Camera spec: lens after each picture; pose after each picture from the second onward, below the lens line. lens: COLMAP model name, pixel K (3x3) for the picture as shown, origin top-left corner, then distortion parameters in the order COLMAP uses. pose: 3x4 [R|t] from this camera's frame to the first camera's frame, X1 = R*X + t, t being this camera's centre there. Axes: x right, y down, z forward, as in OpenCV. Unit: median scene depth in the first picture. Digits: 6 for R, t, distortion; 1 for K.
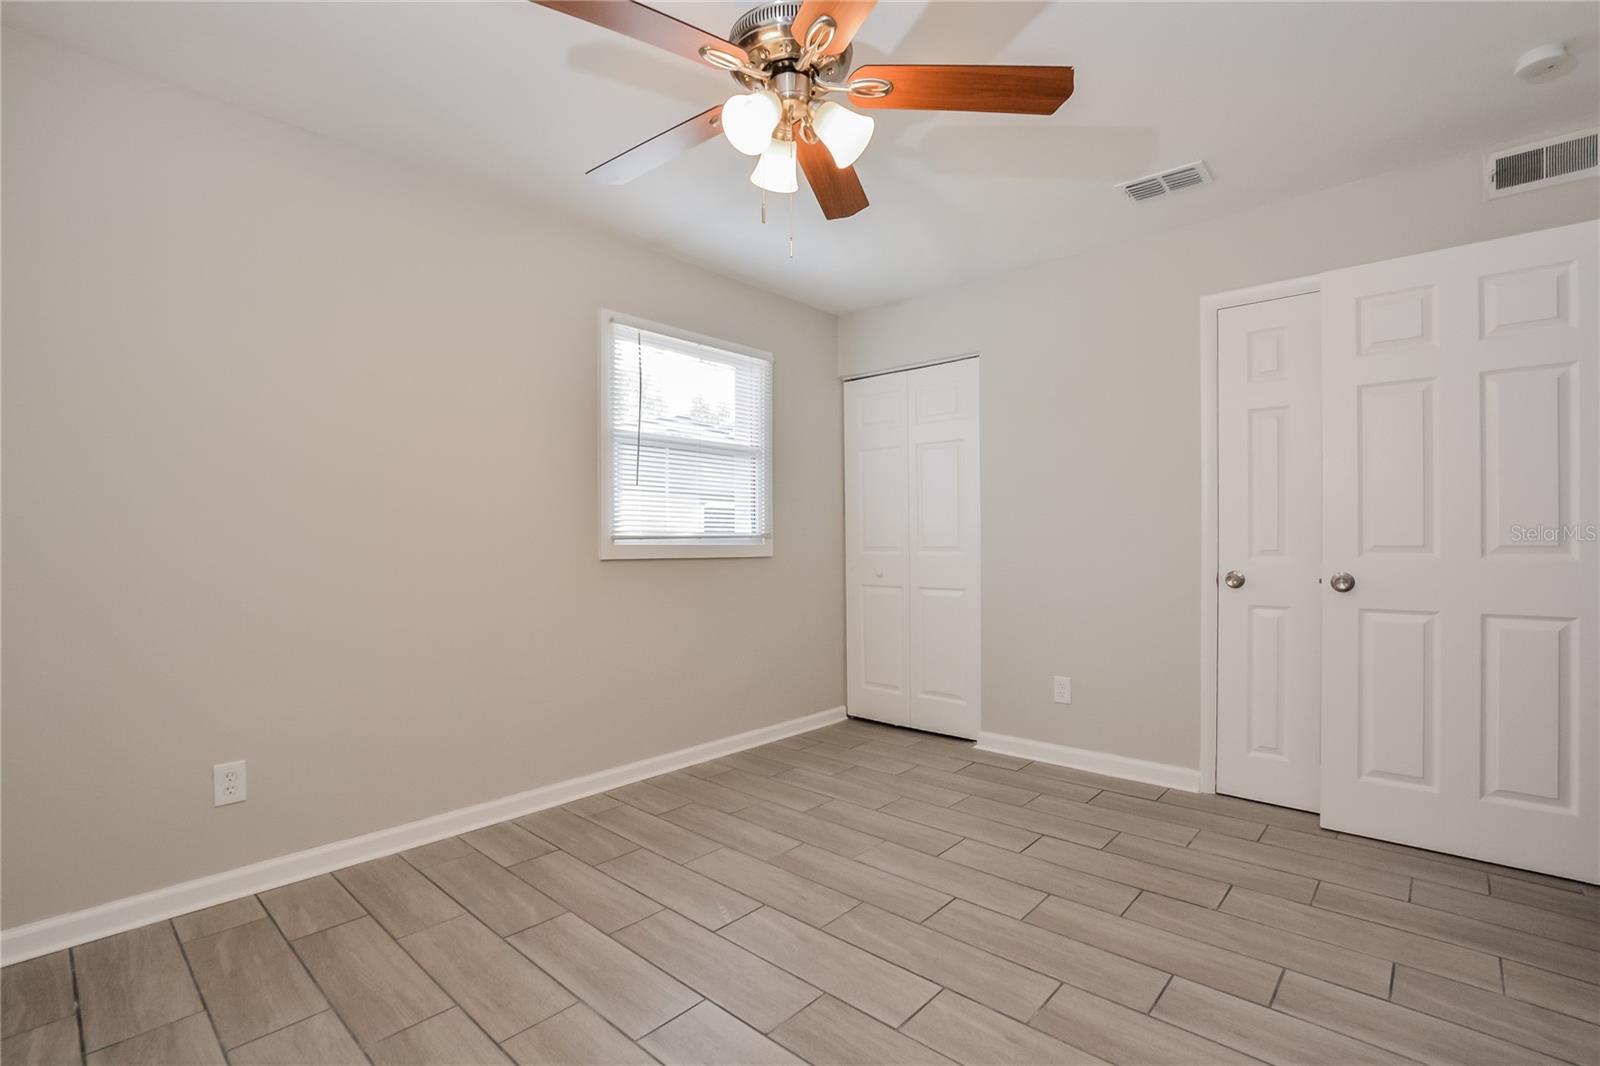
lens RADIAL K [[720.3, 0, 800.0], [0, 720.3, 533.0], [0, 0, 1]] dist [-0.038710, 0.005571]
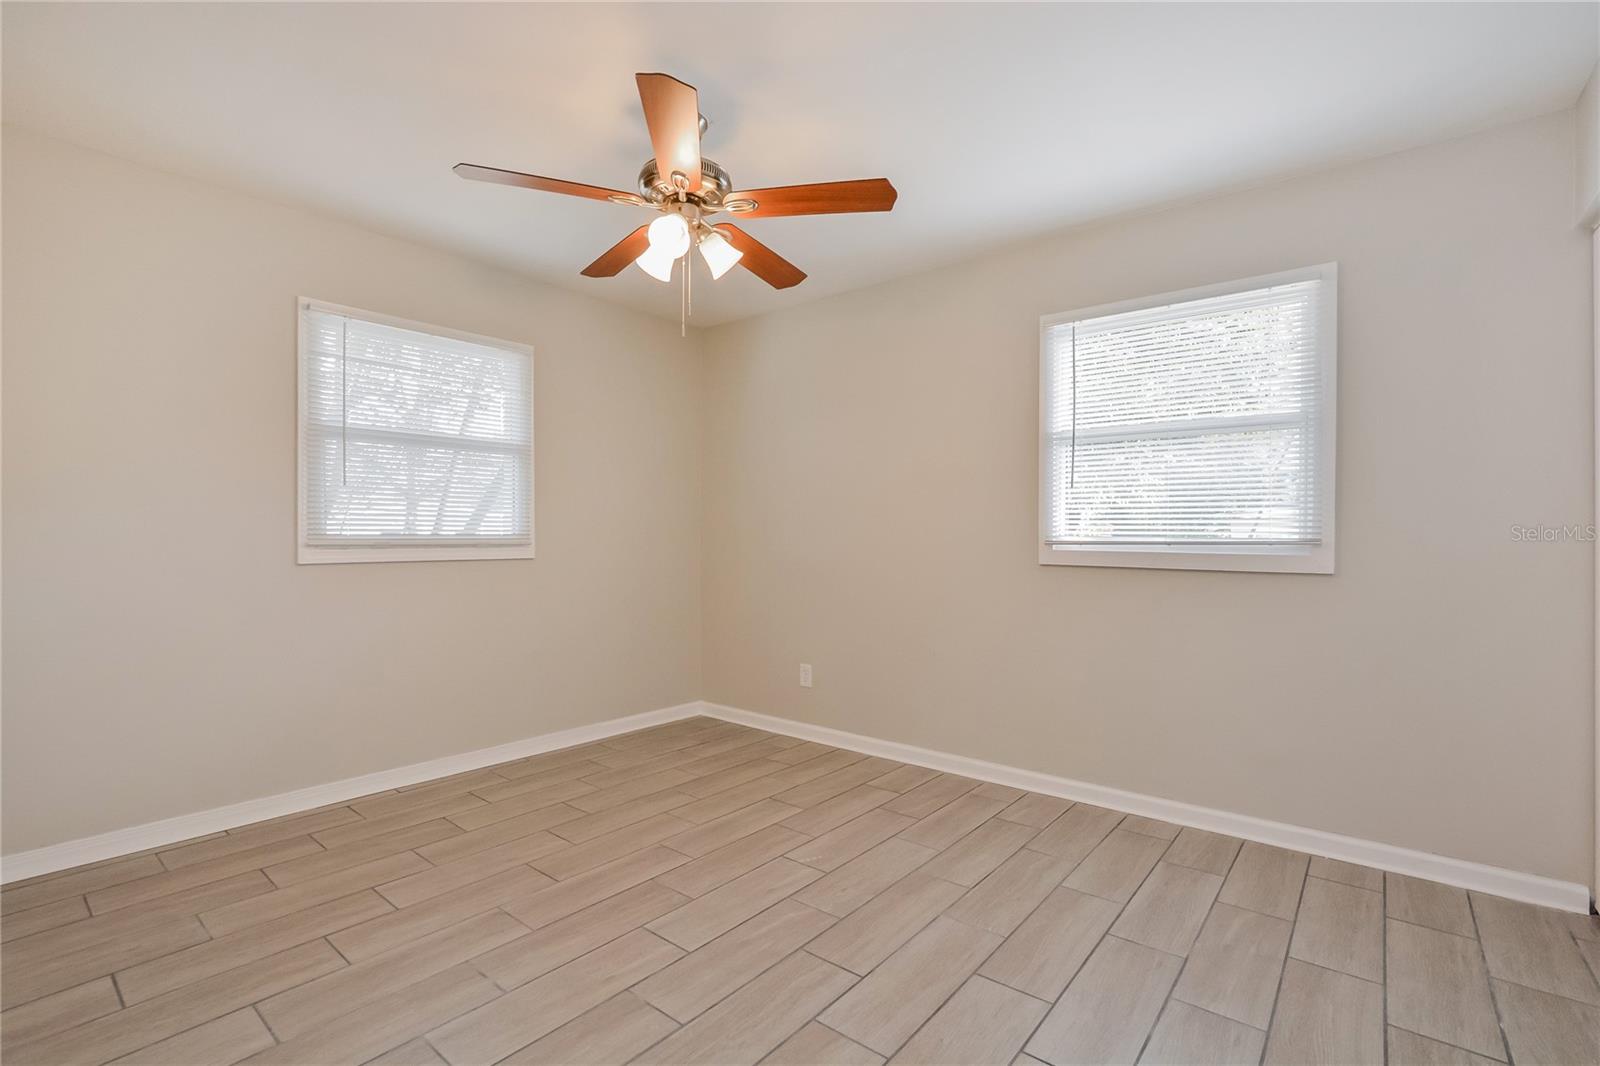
lens RADIAL K [[720.3, 0, 800.0], [0, 720.3, 533.0], [0, 0, 1]] dist [-0.038710, 0.005571]
pose [[0.053054, -0.005950, -0.998574, 0.716446], [-0.001000, 0.999981, -0.006012, -0.000393], [0.998591, 0.001318, 0.053048, 0.605380]]
